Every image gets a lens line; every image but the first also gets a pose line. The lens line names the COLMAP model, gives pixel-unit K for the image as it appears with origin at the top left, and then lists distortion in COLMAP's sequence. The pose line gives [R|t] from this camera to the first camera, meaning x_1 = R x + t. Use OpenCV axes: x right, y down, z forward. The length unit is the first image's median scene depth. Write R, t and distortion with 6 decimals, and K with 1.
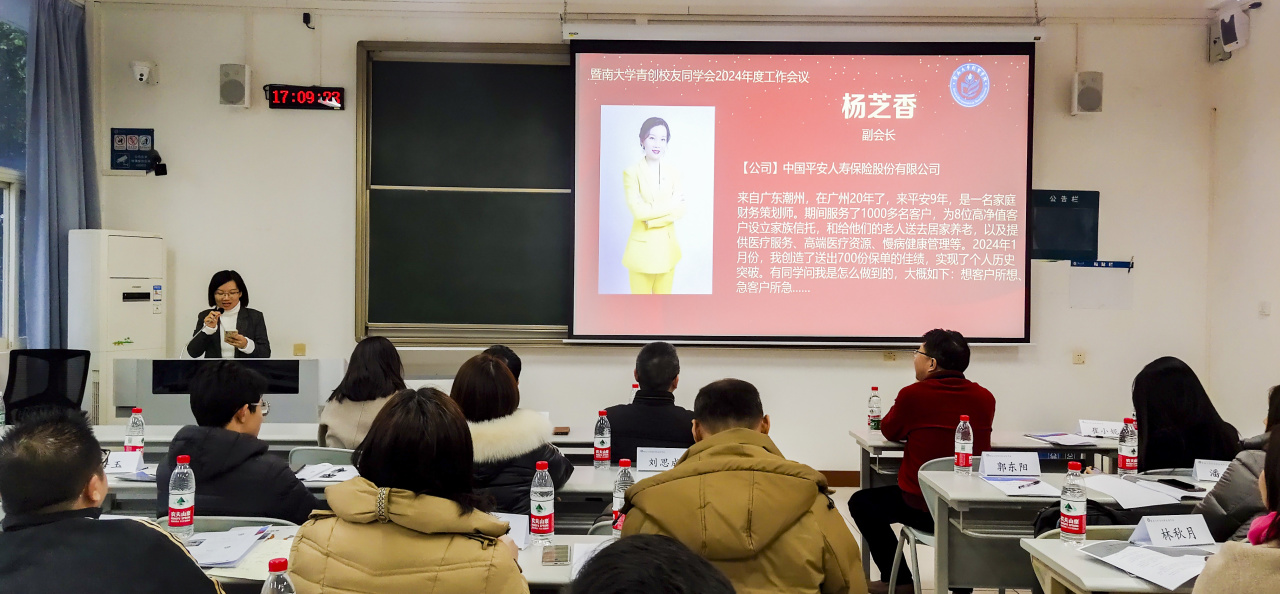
lens RADIAL K [[968.0, 0, 643.2], [0, 968.0, 296.0], [0, 0, 1]] dist [0.069703, -0.054849]
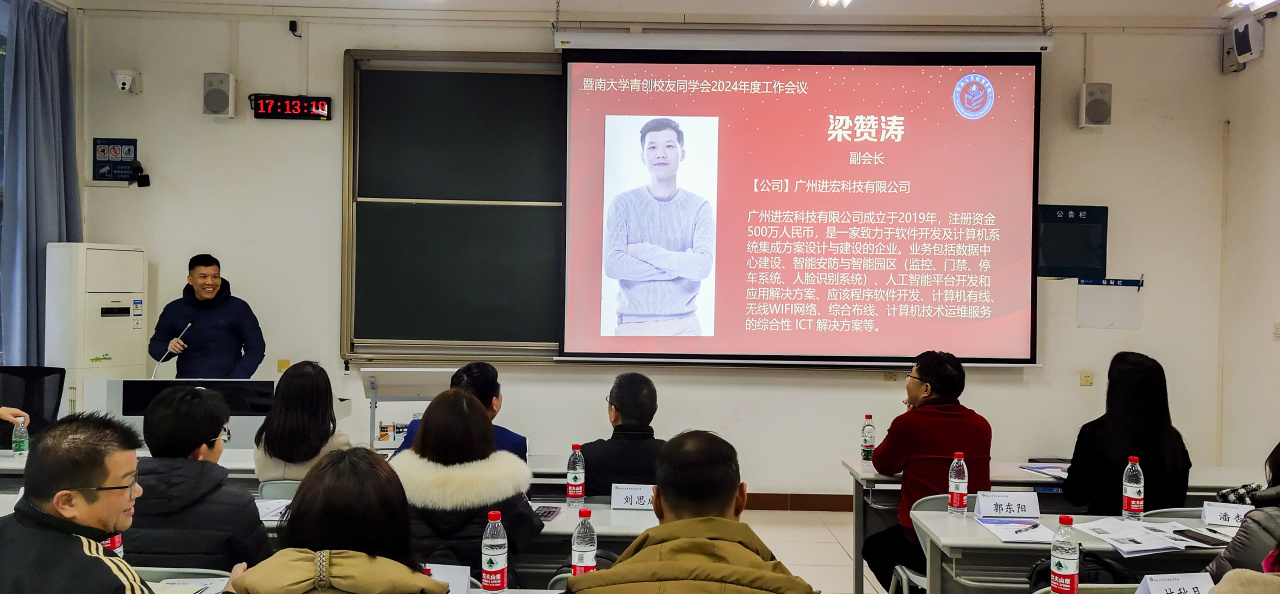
lens RADIAL K [[968.0, 0, 642.4], [0, 968.0, 296.7], [0, 0, 1]] dist [0.069703, -0.054849]
pose [[0.999918, 0.005032, -0.011745, 0.017950], [-0.005074, 0.999981, -0.003529, -0.012412], [0.011727, 0.003589, 0.999925, 0.028094]]
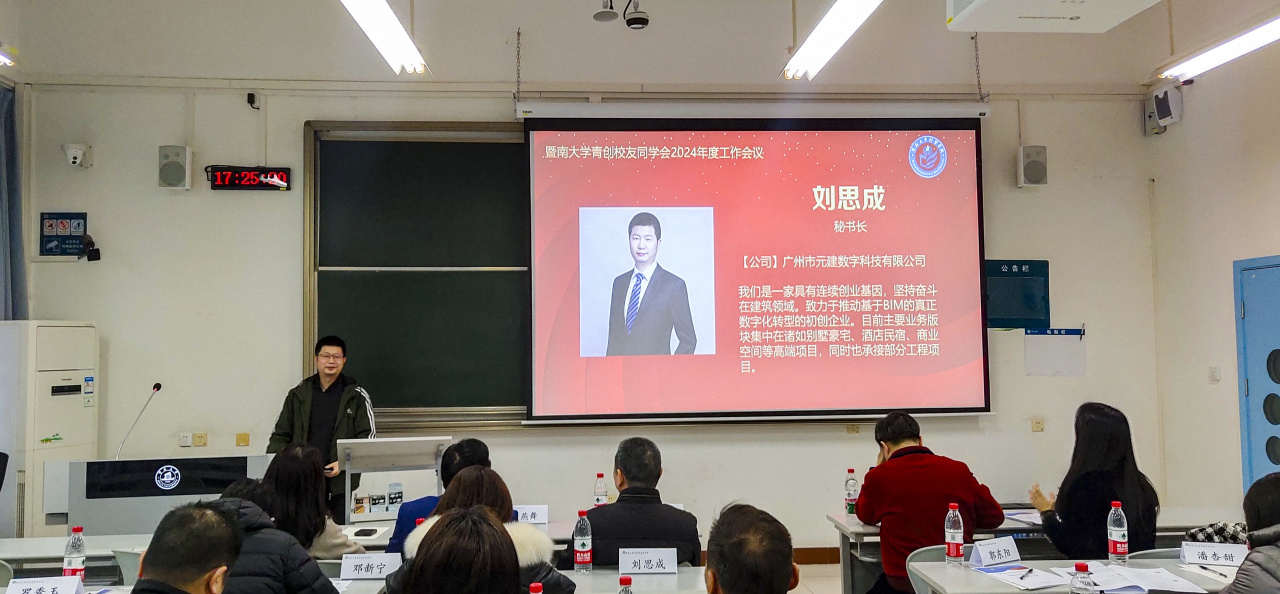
lens RADIAL K [[968.0, 0, 641.7], [0, 968.0, 298.3], [0, 0, 1]] dist [0.069703, -0.054849]
pose [[0.997822, -0.019332, 0.063075, -0.021467], [0.023214, 0.997844, -0.061389, -0.015961], [-0.061752, 0.062720, 0.996119, 0.017132]]
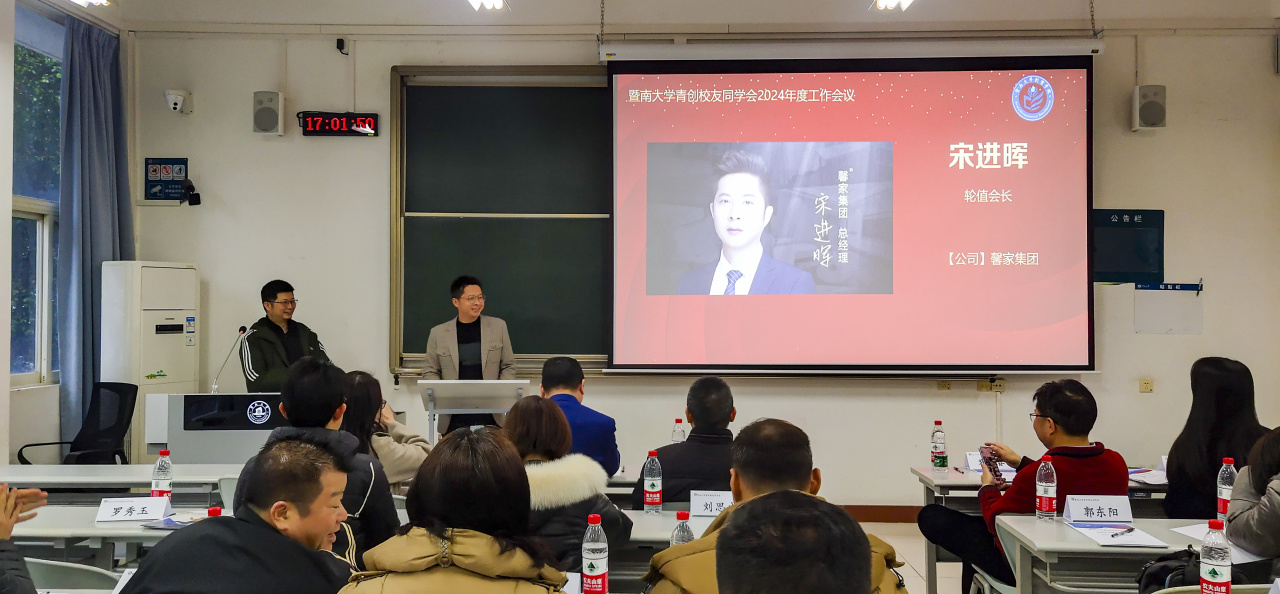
lens RADIAL K [[968.0, 0, 642.3], [0, 968.0, 298.5], [0, 0, 1]] dist [0.069703, -0.054849]
pose [[0.999448, -0.008450, -0.032132, -0.011028], [0.007774, 0.999747, -0.021101, -0.004809], [0.032303, 0.020839, 0.999261, 0.033002]]
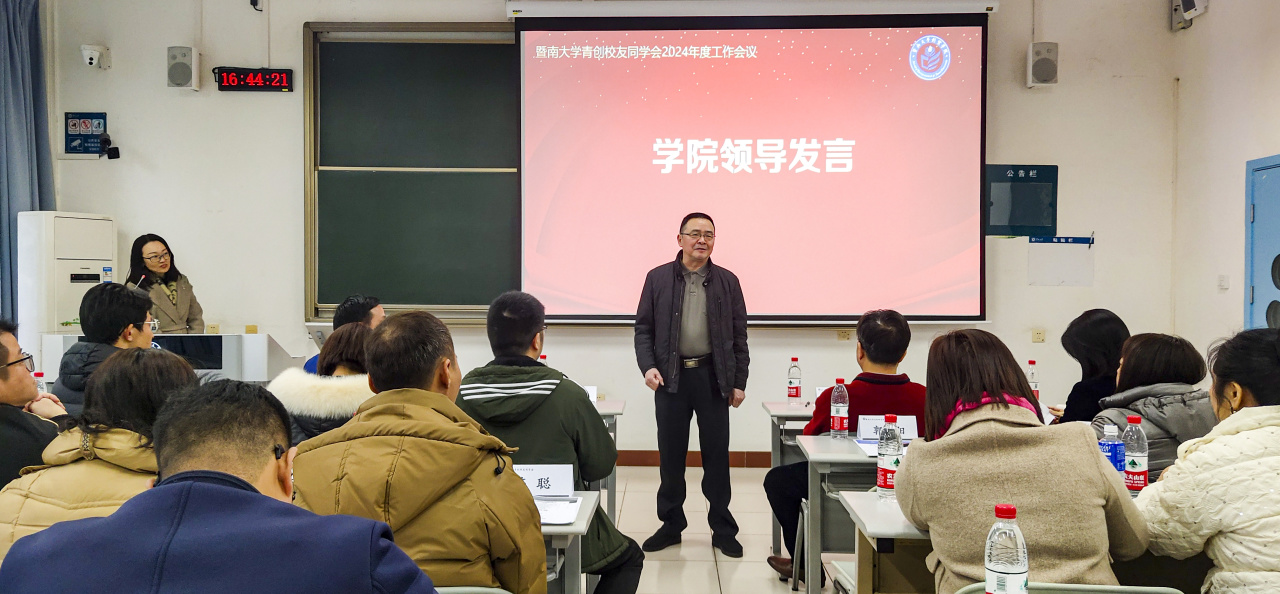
lens RADIAL K [[968.0, 0, 641.4], [0, 968.0, 292.7], [0, 0, 1]] dist [0.069703, -0.054849]
pose [[0.999264, -0.005825, -0.037902, 0.089510], [0.005750, 0.999981, -0.002070, 0.020155], [0.037913, 0.001850, 0.999279, 0.011622]]
